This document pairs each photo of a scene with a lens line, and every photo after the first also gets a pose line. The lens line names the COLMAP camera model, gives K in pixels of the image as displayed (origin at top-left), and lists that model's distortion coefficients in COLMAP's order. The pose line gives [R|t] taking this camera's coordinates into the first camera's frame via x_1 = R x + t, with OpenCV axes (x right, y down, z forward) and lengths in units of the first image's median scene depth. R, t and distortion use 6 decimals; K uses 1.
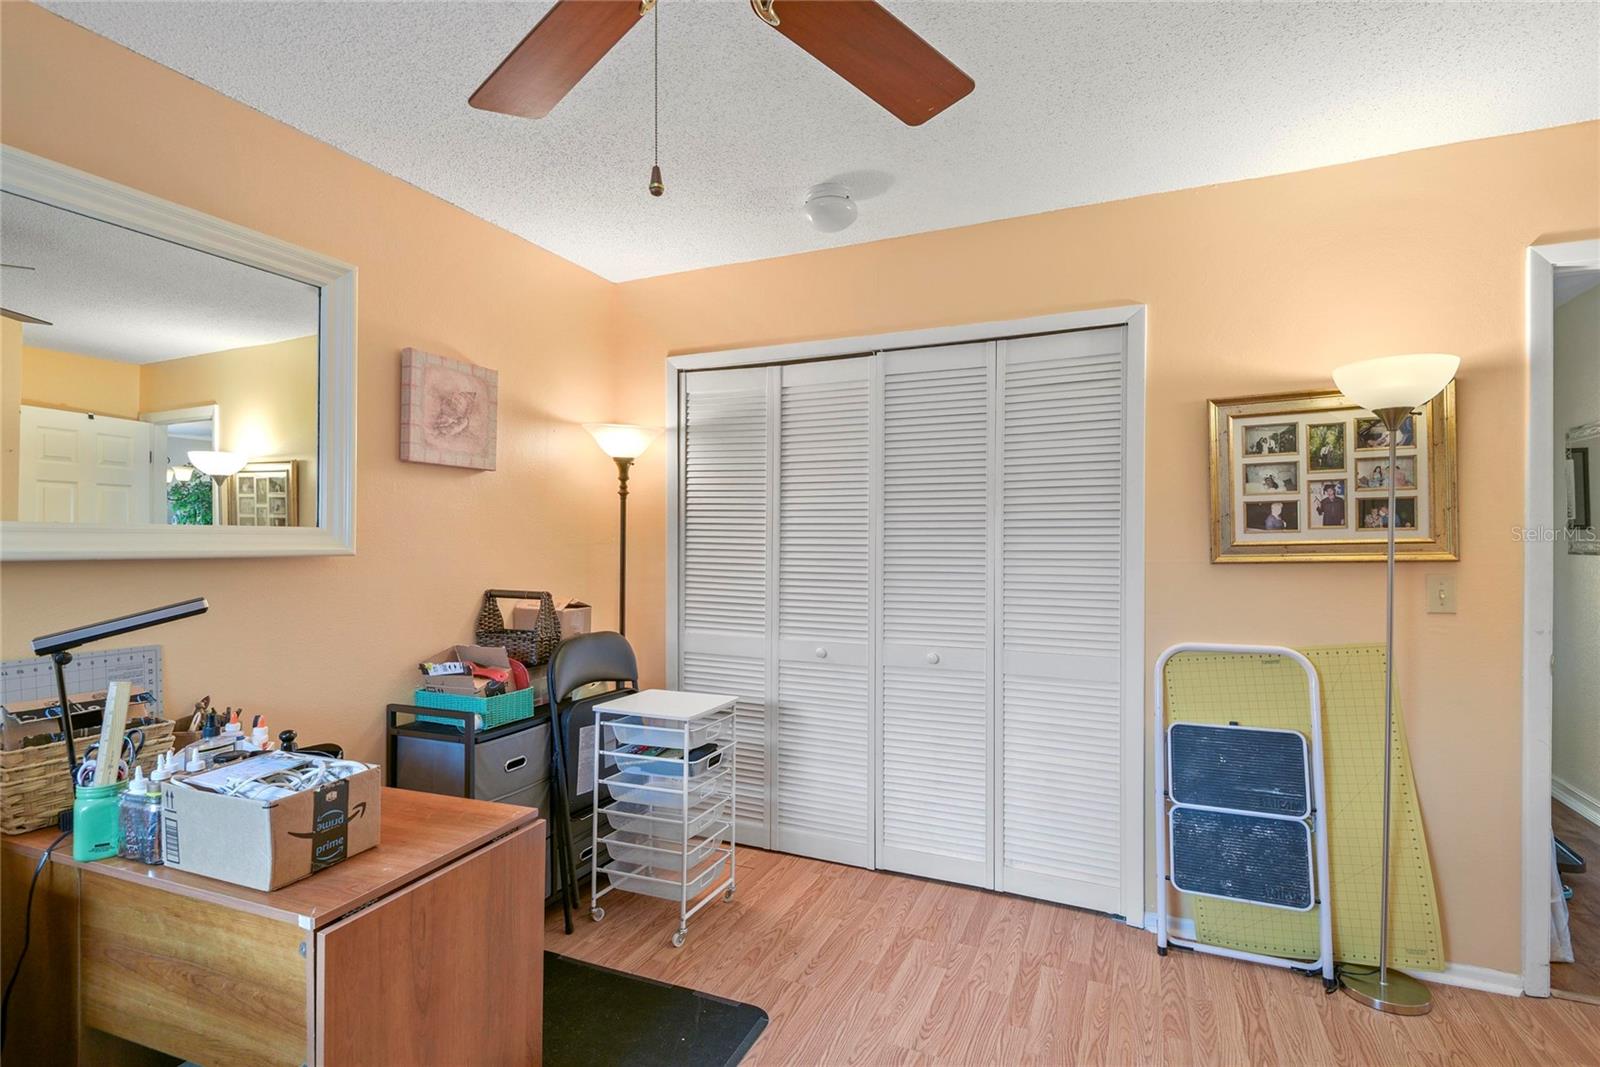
lens RADIAL K [[768.3, 0, 800.0], [0, 768.3, 533.5], [0, 0, 1]] dist [0.030036, -0.027611]
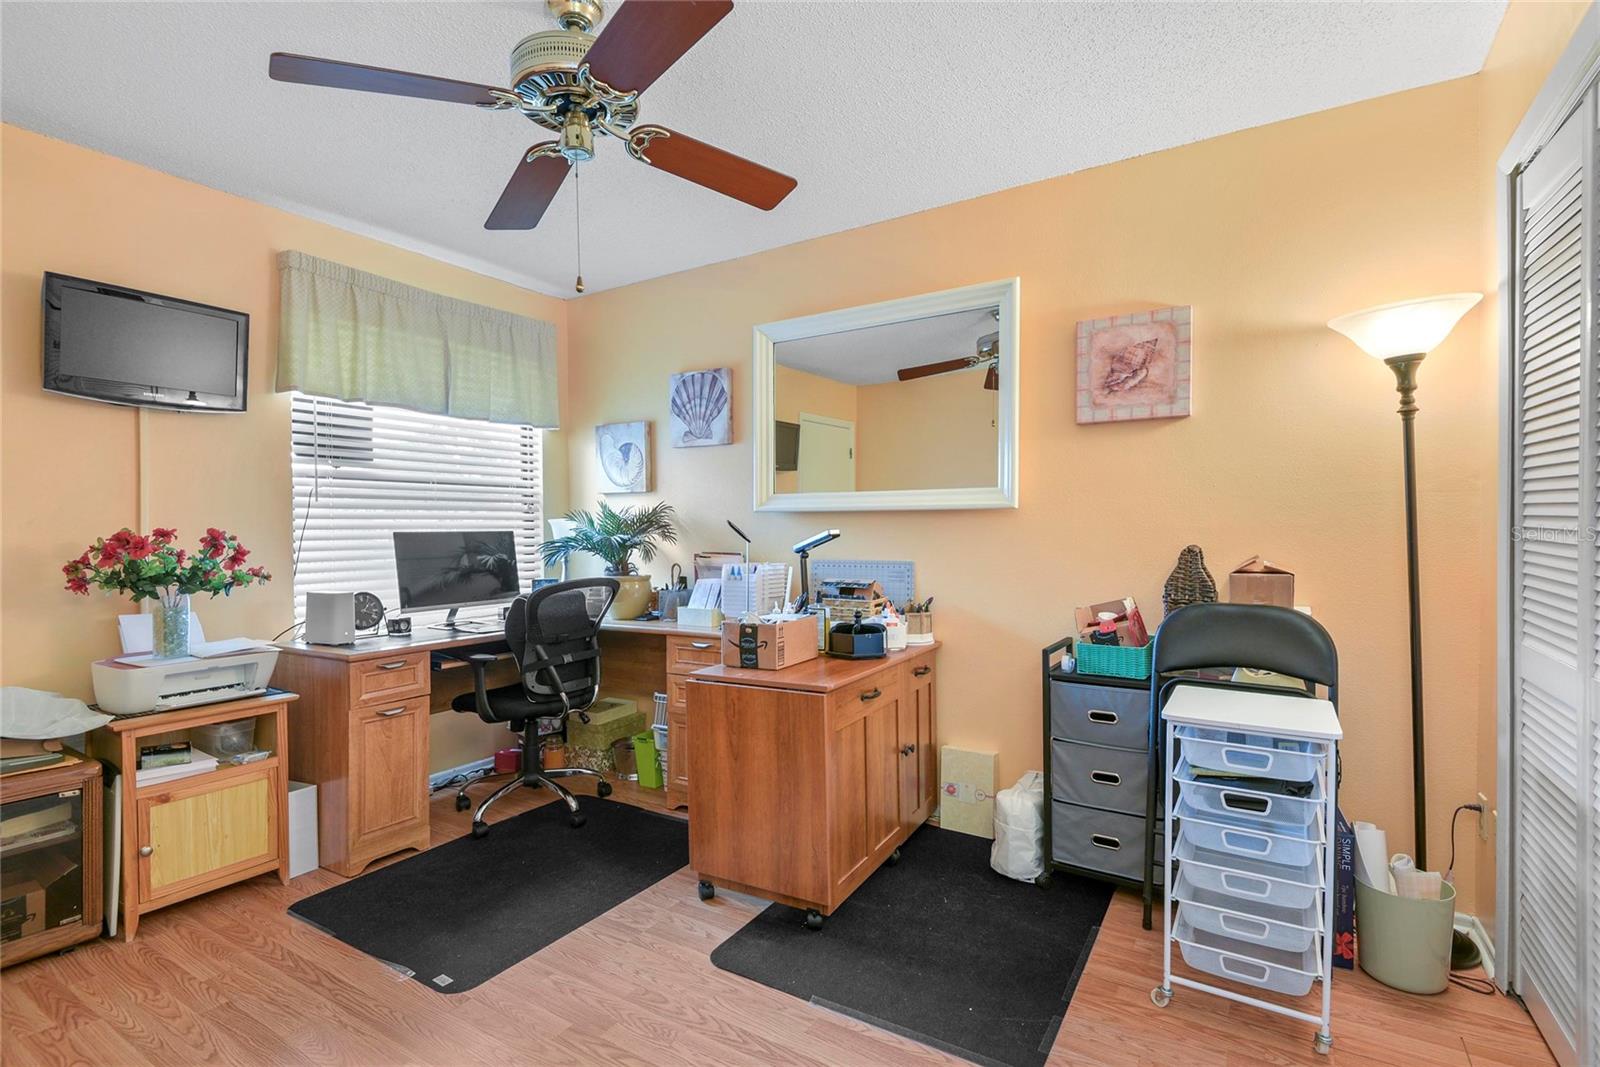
lens RADIAL K [[730.3, 0, 801.5], [0, 730.3, 551.3], [0, 0, 1]] dist [0.000638, -0.000103]
pose [[-0.144462, 0.026859, -0.989146, 0.570229], [0.010879, 0.999614, 0.025554, 0.056017], [0.989451, -0.007070, -0.144699, 0.717444]]
